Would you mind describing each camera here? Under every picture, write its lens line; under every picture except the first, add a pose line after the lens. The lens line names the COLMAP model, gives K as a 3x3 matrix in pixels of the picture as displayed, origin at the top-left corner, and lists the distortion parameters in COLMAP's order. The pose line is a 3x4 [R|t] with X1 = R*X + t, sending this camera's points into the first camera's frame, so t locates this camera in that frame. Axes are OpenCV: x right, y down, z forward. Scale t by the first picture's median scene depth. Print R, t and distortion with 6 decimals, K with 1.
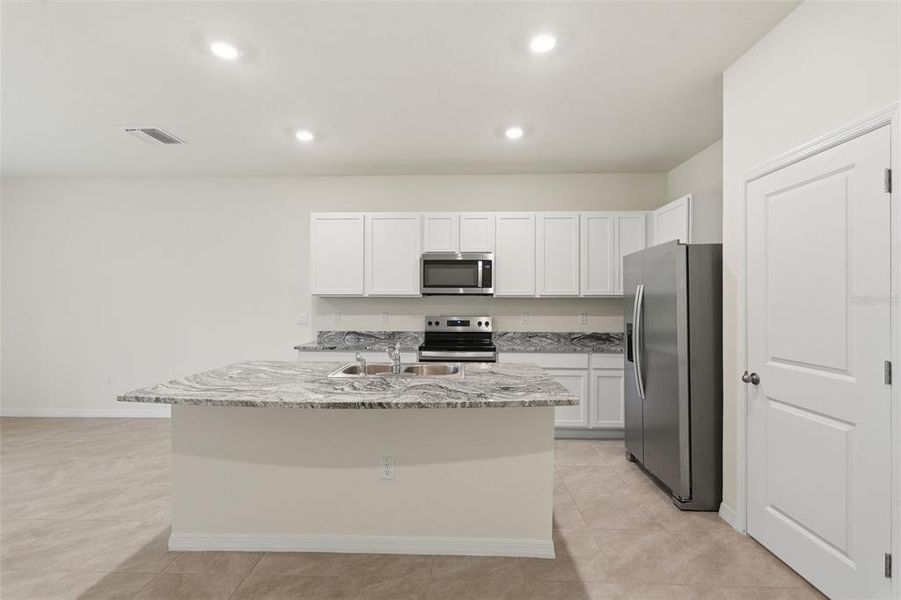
lens RADIAL K [[395.1, 0, 450.5], [0, 395.1, 300.0], [0, 0, 1]] dist [0.001611, 0.000485]
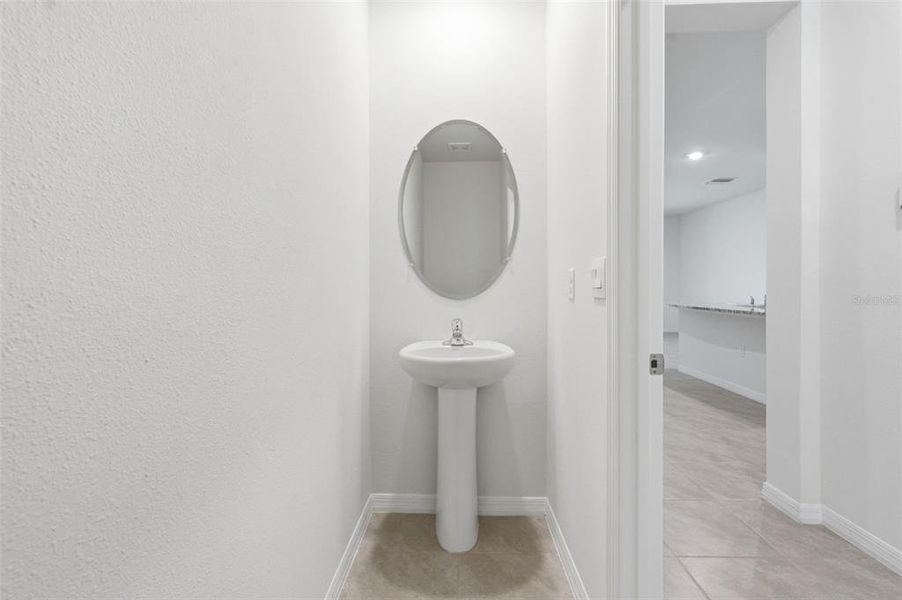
lens RADIAL K [[400.8, 0, 449.5], [0, 400.8, 291.1], [0, 0, 1]] dist [-0.000049, 0.000125]
pose [[0.011985, 0.016173, -0.999797, 0.912110], [0.015822, 0.999741, 0.016362, 0.044112], [0.999803, -0.016015, 0.011726, -0.221679]]
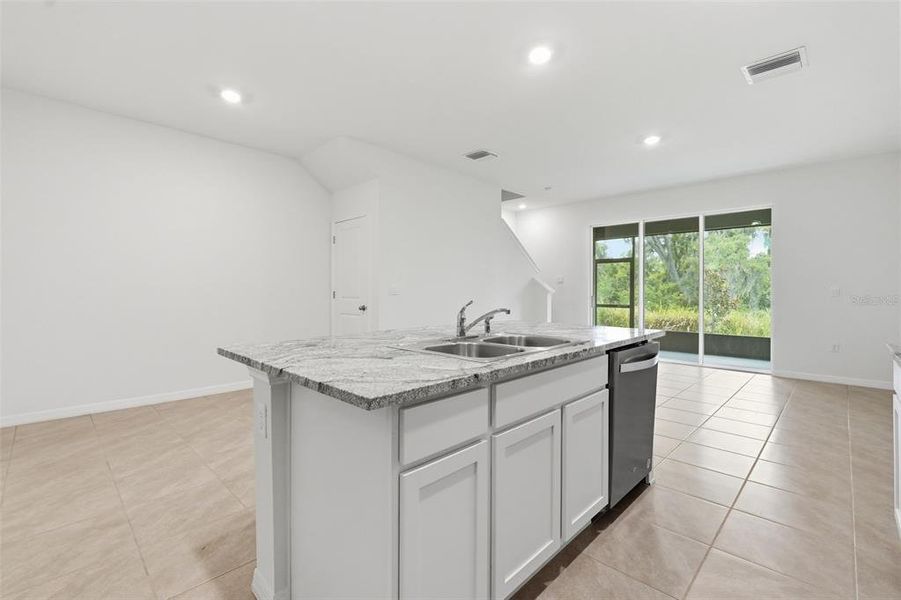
lens RADIAL K [[400.4, 0, 449.0], [0, 400.4, 291.2], [0, 0, 1]] dist [-0.000049, 0.000125]
pose [[-0.679218, -0.001346, -0.733936, 0.283874], [0.000223, 0.999998, -0.002040, 0.053601], [0.733937, -0.001549, -0.679216, 0.895051]]
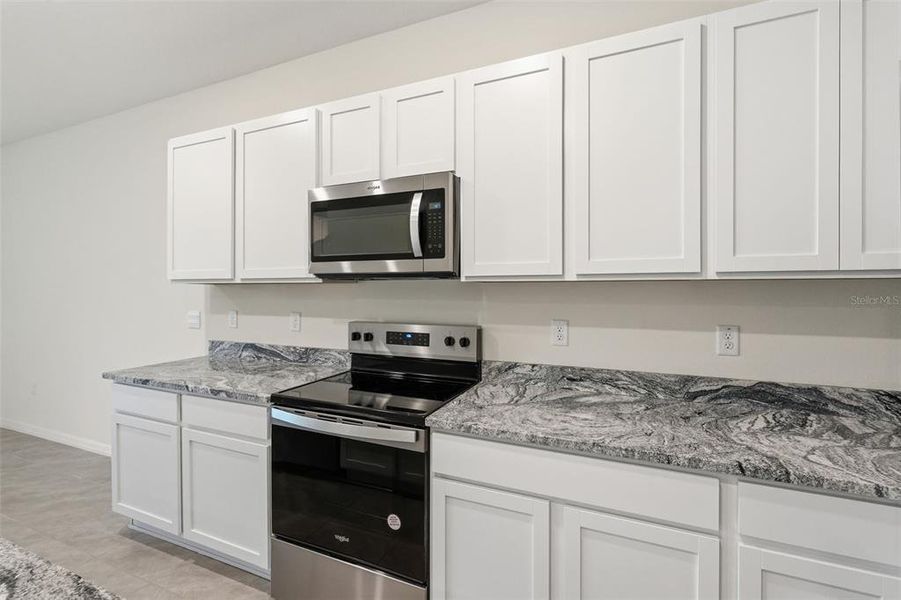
lens RADIAL K [[400.4, 0, 449.0], [0, 400.4, 291.2], [0, 0, 1]] dist [-0.000049, 0.000125]
pose [[0.929182, -0.001052, -0.369621, 0.256926], [0.004616, 0.999951, 0.008758, -0.000711], [0.369594, -0.009844, 0.929141, 0.624242]]
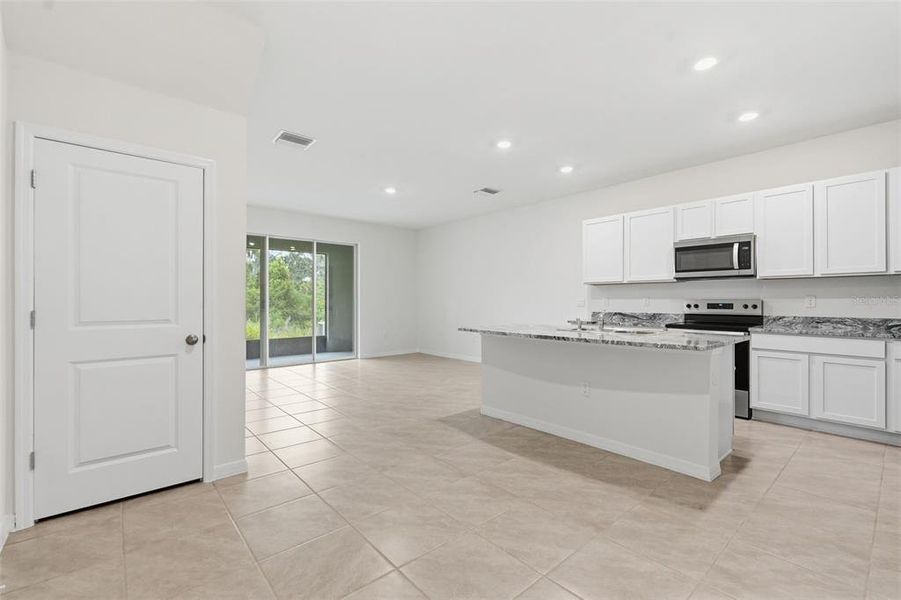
lens RADIAL K [[390.4, 0, 451.3], [0, 390.4, 299.5], [0, 0, 1]] dist [-0.000198, 0.000159]
pose [[0.679054, -0.005794, -0.734066, 0.310534], [0.005637, 0.999981, -0.002679, 0.043448], [0.734067, -0.002319, 0.679073, -0.208533]]
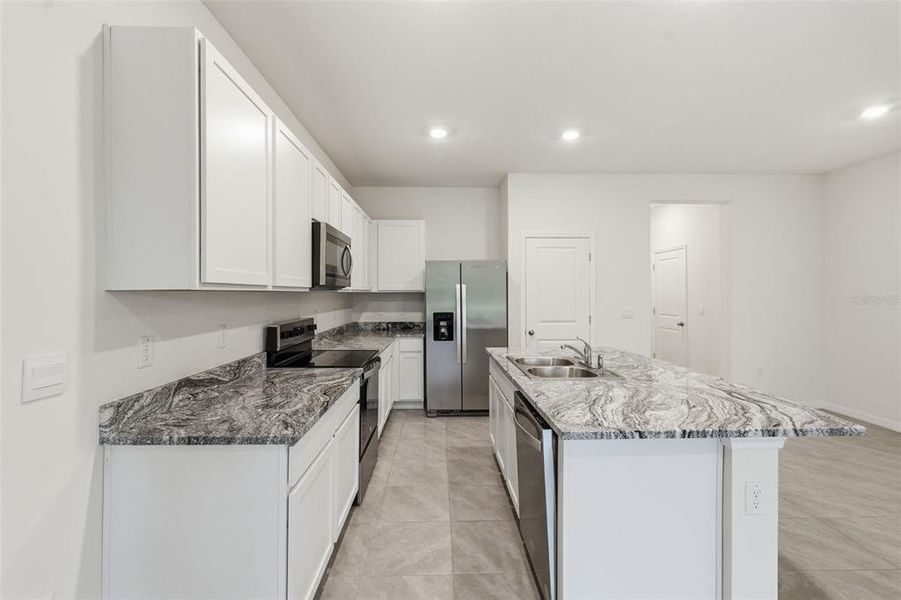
lens RADIAL K [[400.4, 0, 449.0], [0, 400.4, 291.2], [0, 0, 1]] dist [-0.000049, 0.000125]
pose [[-0.056470, 0.001998, 0.998402, -0.717745], [-0.004774, 0.999986, -0.002271, -0.008102], [-0.998393, -0.004894, -0.056460, 0.842112]]
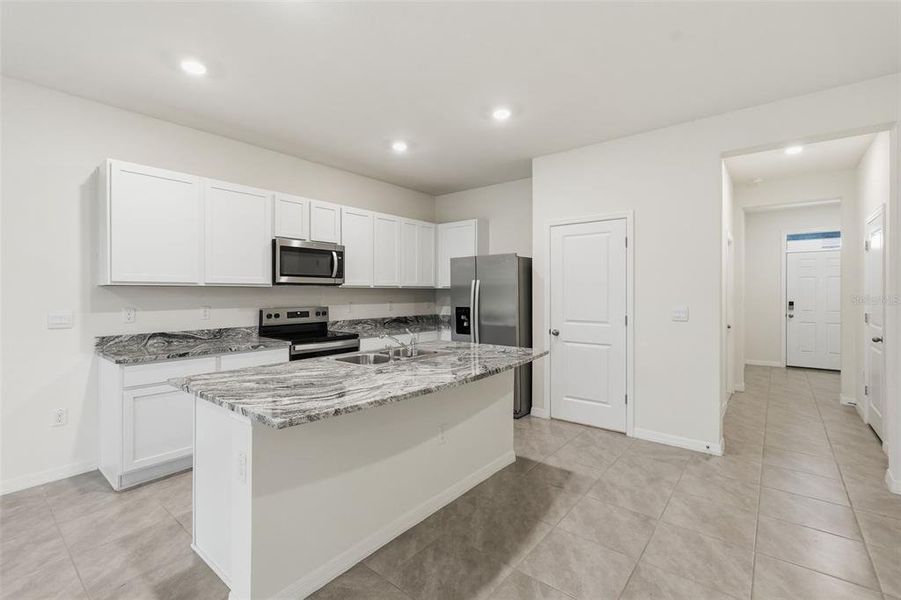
lens RADIAL K [[400.4, 0, 449.0], [0, 400.4, 291.2], [0, 0, 1]] dist [-0.000049, 0.000125]
pose [[0.606694, -0.001240, 0.794935, -0.563239], [-0.001713, 0.999994, 0.002867, -0.000764], [-0.794934, -0.003101, 0.606688, 0.138148]]
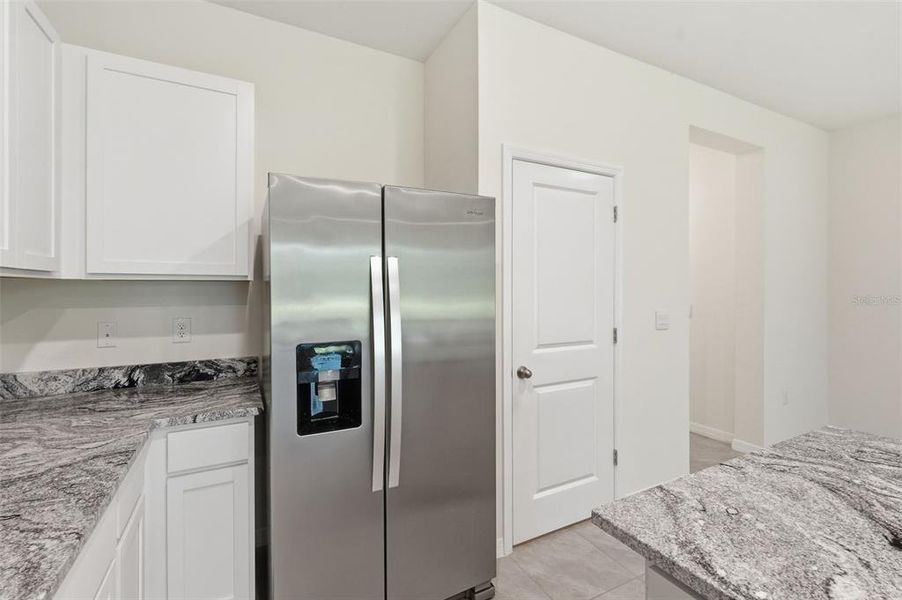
lens RADIAL K [[400.8, 0, 449.5], [0, 400.8, 291.1], [0, 0, 1]] dist [-0.000049, 0.000125]
pose [[-0.491932, -0.005069, 0.870619, 0.014369], [-0.005128, 0.999983, 0.002925, 0.002199], [-0.870619, -0.003026, -0.491949, 0.876341]]
